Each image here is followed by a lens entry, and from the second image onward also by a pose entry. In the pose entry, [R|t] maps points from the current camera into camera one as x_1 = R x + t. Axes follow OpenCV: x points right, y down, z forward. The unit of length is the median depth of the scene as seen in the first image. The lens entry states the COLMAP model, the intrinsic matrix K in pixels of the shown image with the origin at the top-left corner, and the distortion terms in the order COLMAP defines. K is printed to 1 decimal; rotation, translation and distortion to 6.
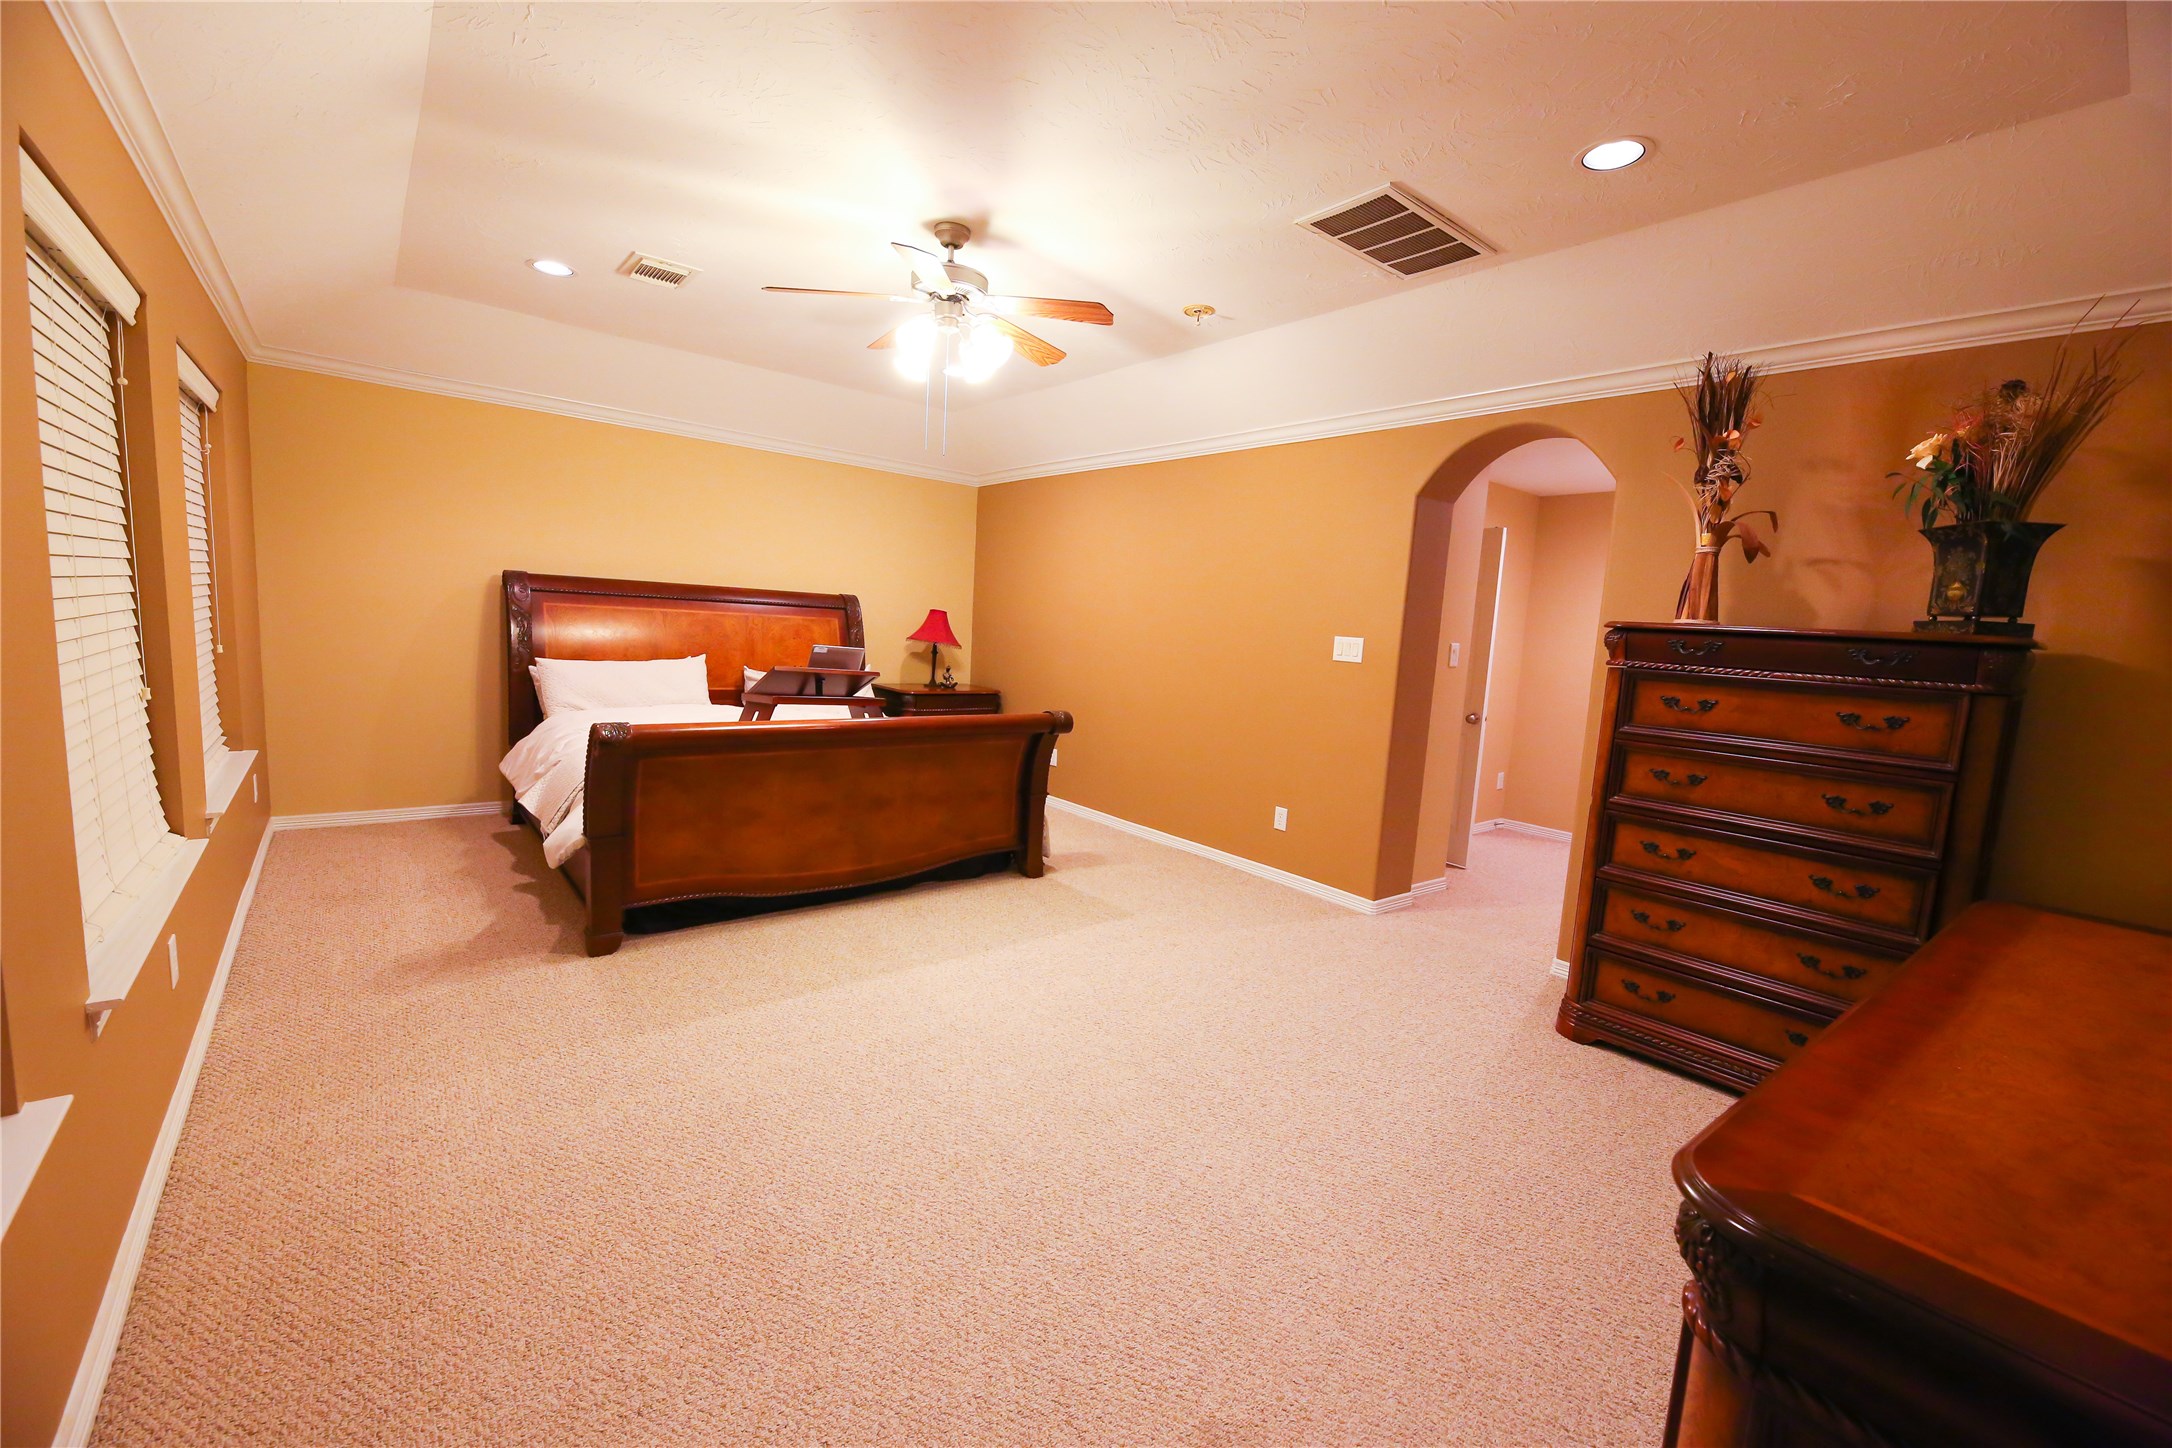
lens RADIAL K [[874.1, 0, 1089.6], [0, 874.1, 724.6], [0, 0, 1]] dist [0.000703, 0.000009]
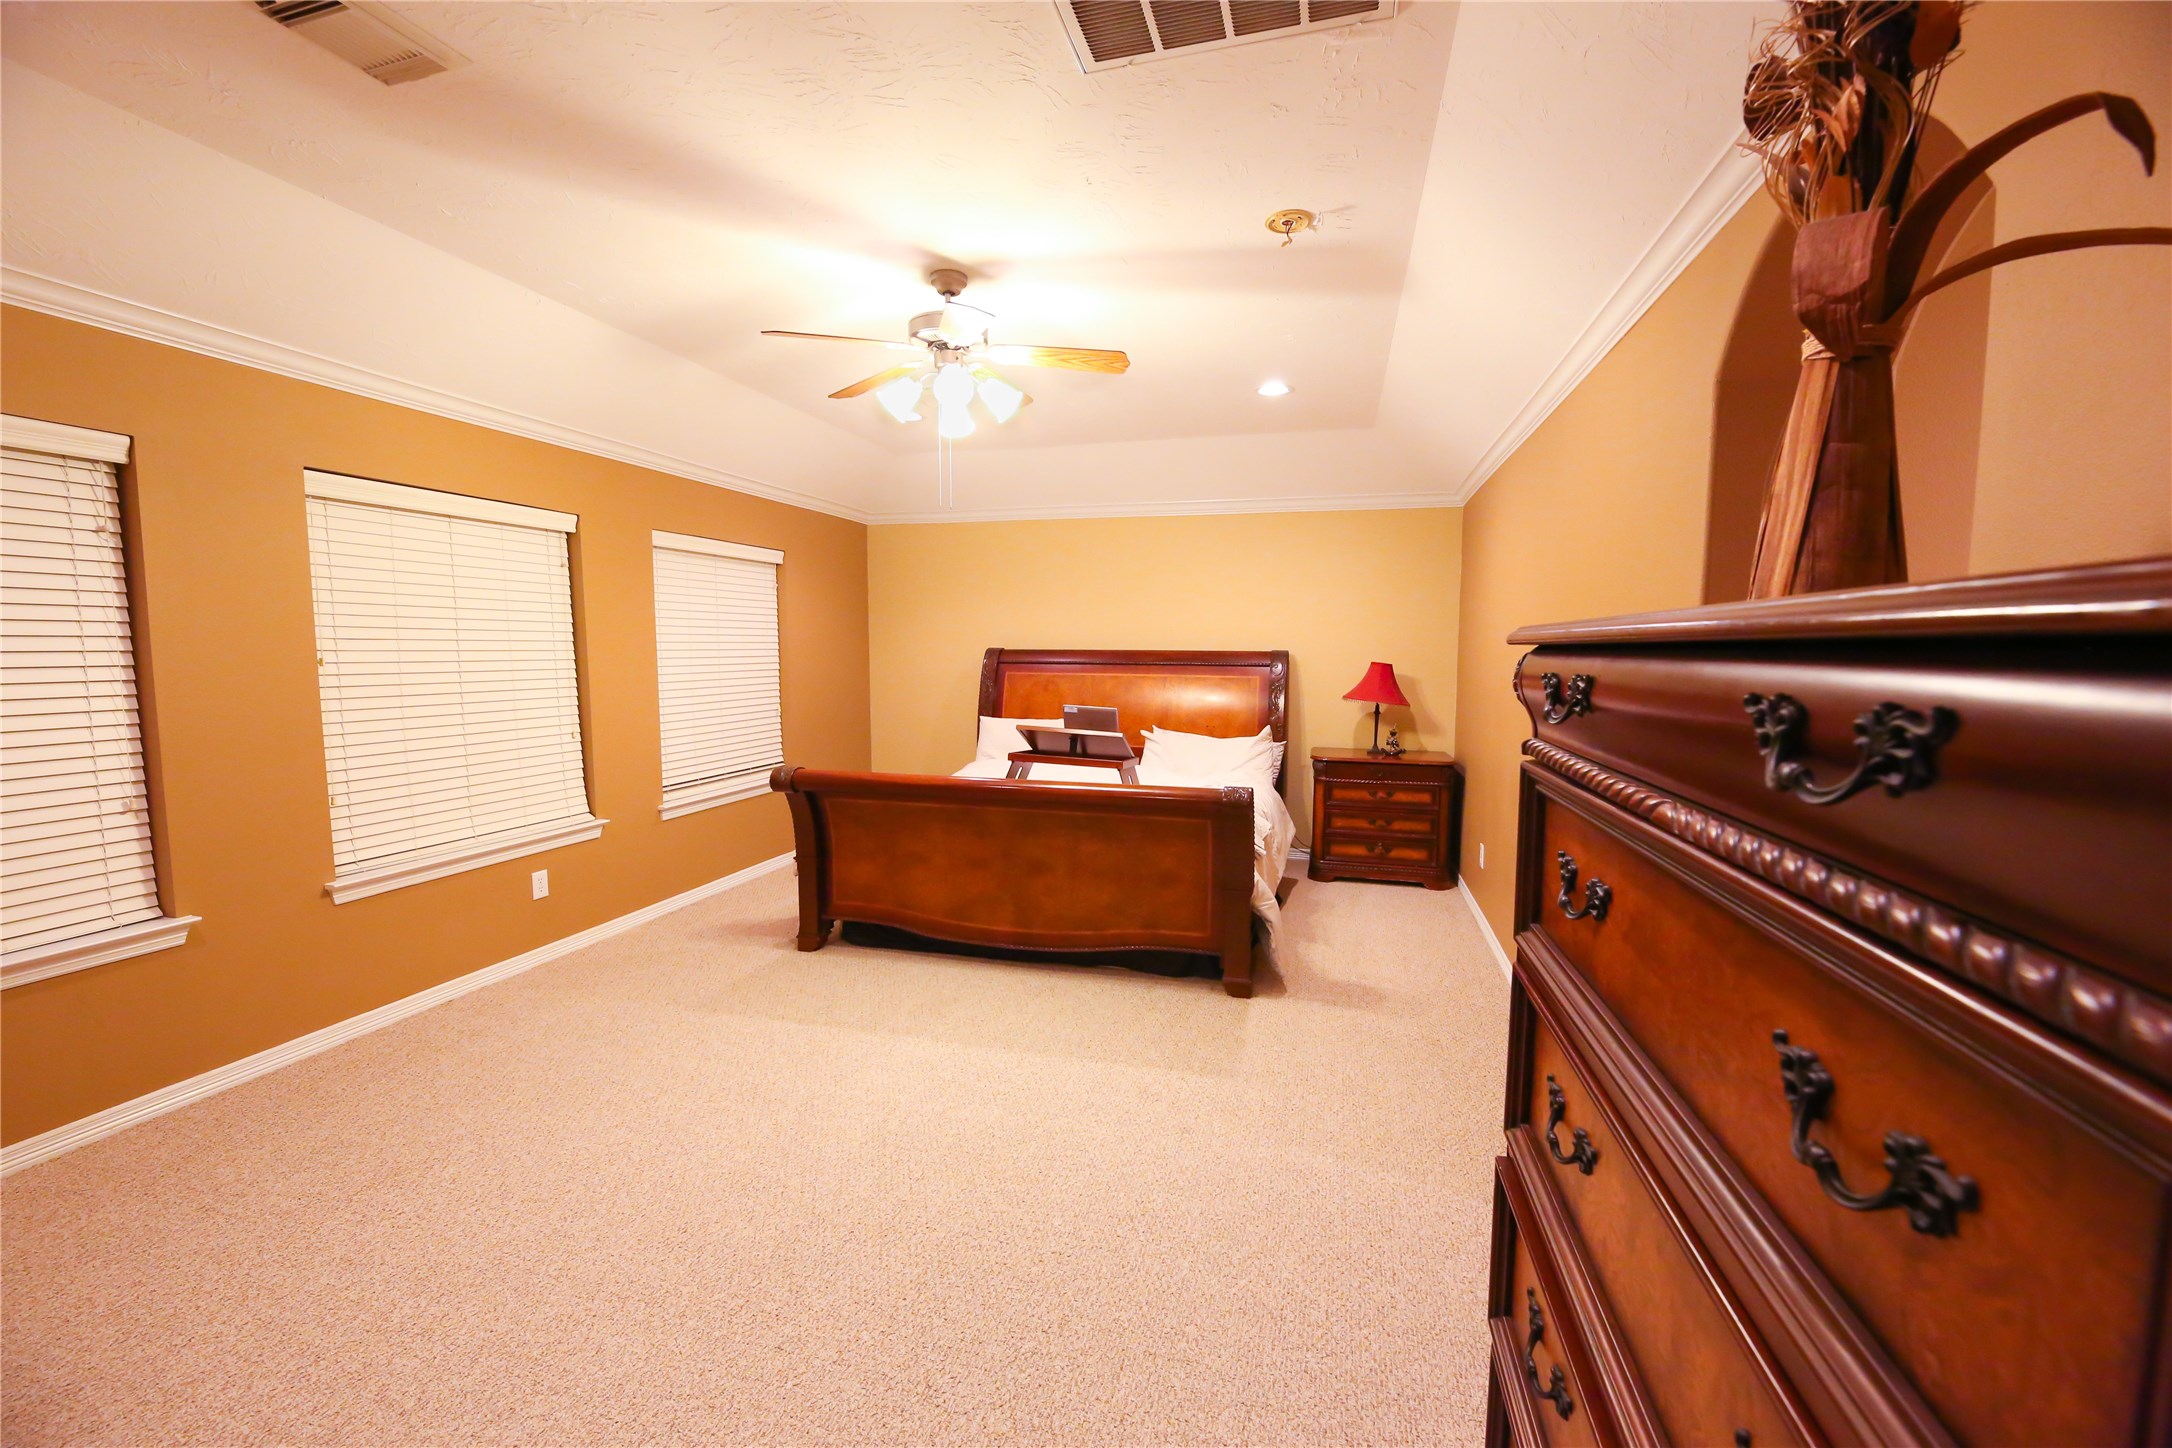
lens RADIAL K [[874.1, 0, 1085.7], [0, 874.1, 725.4], [0, 0, 1]] dist [0.000703, 0.000009]
pose [[0.574628, 0.014064, -0.818294, 0.571248], [-0.069772, 0.997054, -0.031859, -0.039702], [0.815435, 0.075402, 0.573916, 0.473210]]
